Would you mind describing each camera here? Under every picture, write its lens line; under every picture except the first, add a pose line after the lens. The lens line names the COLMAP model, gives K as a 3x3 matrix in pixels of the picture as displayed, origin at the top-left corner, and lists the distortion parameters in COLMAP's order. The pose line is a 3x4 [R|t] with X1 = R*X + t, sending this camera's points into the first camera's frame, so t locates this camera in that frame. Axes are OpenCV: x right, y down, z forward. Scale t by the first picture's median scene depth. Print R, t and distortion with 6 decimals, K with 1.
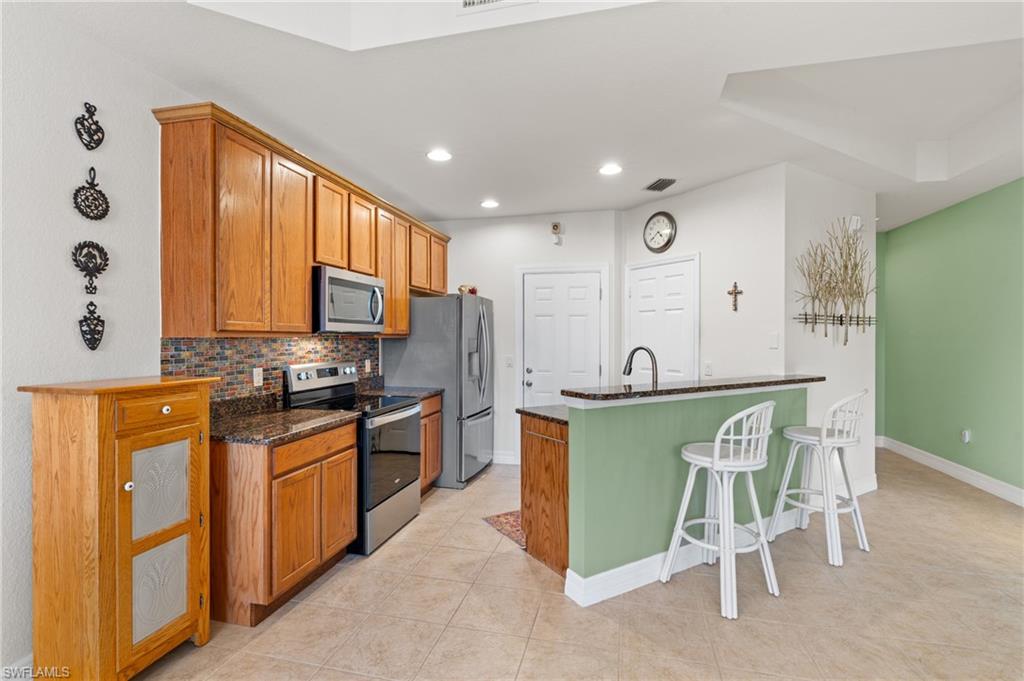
lens RADIAL K [[480.2, 0, 510.7], [0, 480.2, 342.8], [0, 0, 1]] dist [-0.011570, 0.003238]
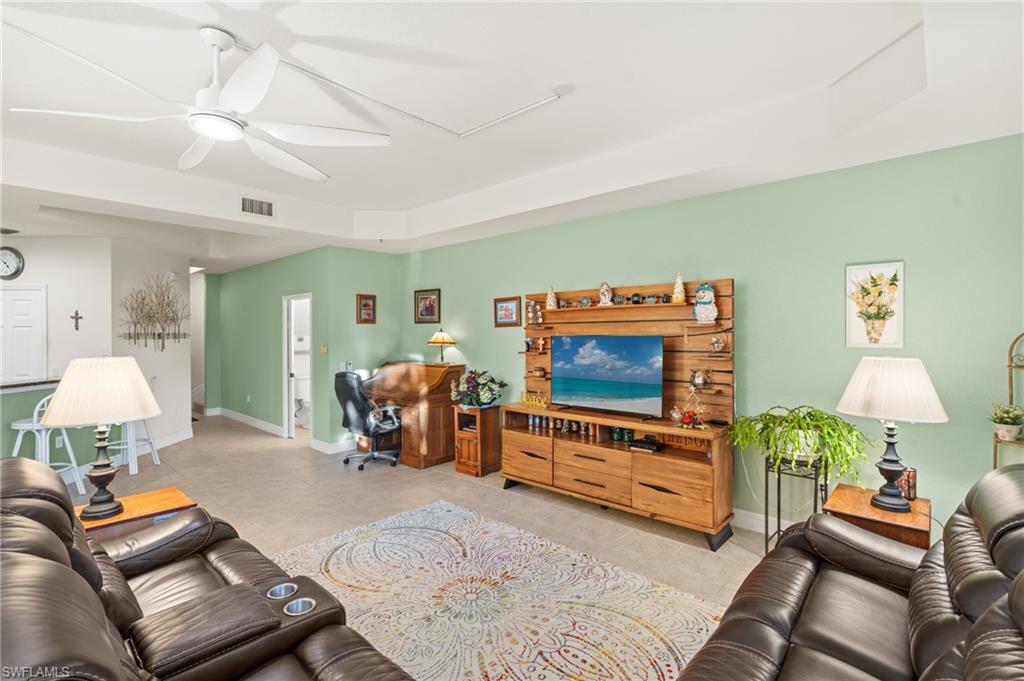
lens RADIAL K [[463.7, 0, 505.6], [0, 463.7, 341.0], [0, 0, 1]] dist [-0.010949, 0.003808]
pose [[0.481069, -0.014347, 0.876565, -0.145976], [0.013292, 0.999871, 0.009071, -0.033125], [-0.876582, 0.007288, 0.481197, -0.915575]]
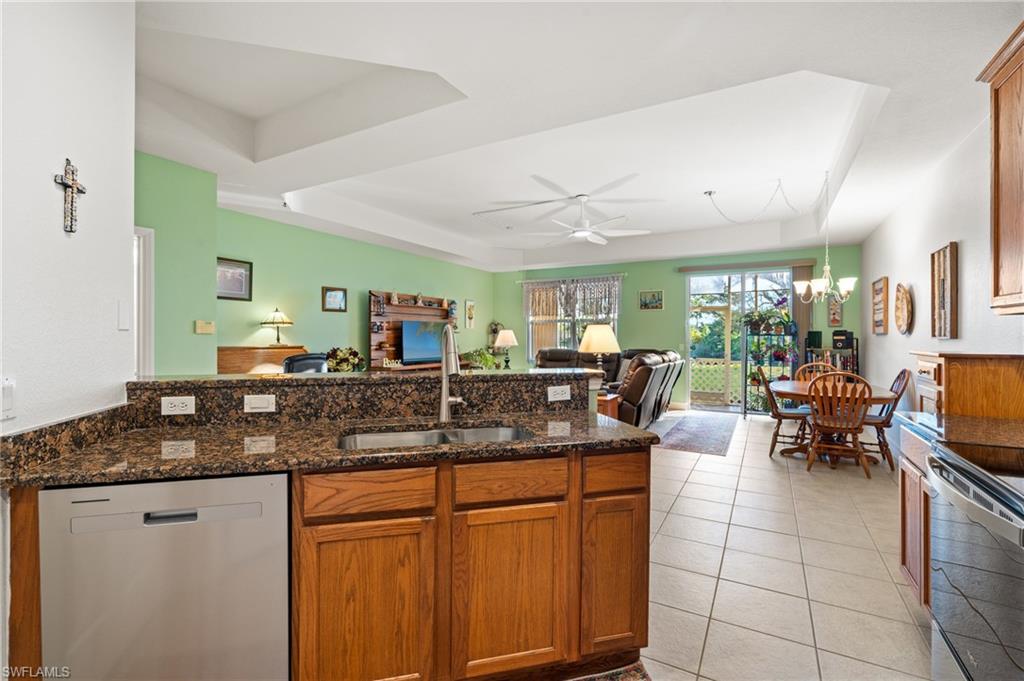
lens RADIAL K [[463.7, 0, 504.8], [0, 463.7, 331.3], [0, 0, 1]] dist [-0.010949, 0.003808]
pose [[-0.960821, 0.000081, 0.277168, 0.031093], [-0.000039, 1.000000, -0.000429, 0.013818], [-0.277168, -0.000423, -0.960821, 1.430327]]
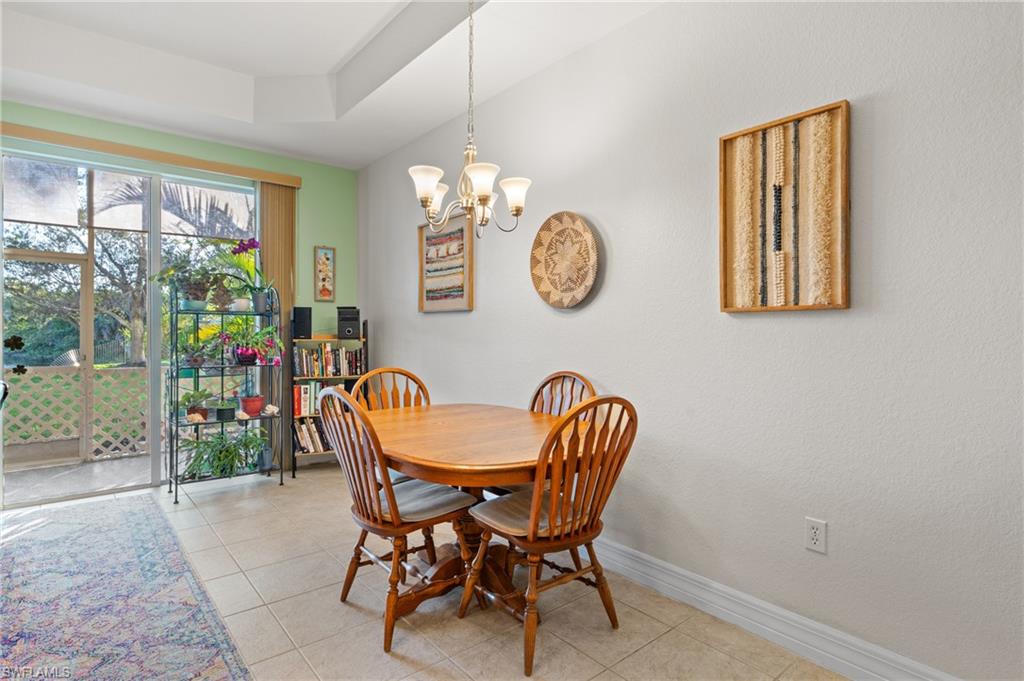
lens RADIAL K [[528.4, 0, 511.0], [0, 528.4, 336.1], [0, 0, 1]] dist [-0.002582, 0.001107]
pose [[-0.596184, 0.009419, -0.802793, 0.008345], [-0.011068, 0.999740, 0.019949, 0.049737], [0.802772, 0.020778, -0.595925, 0.276479]]
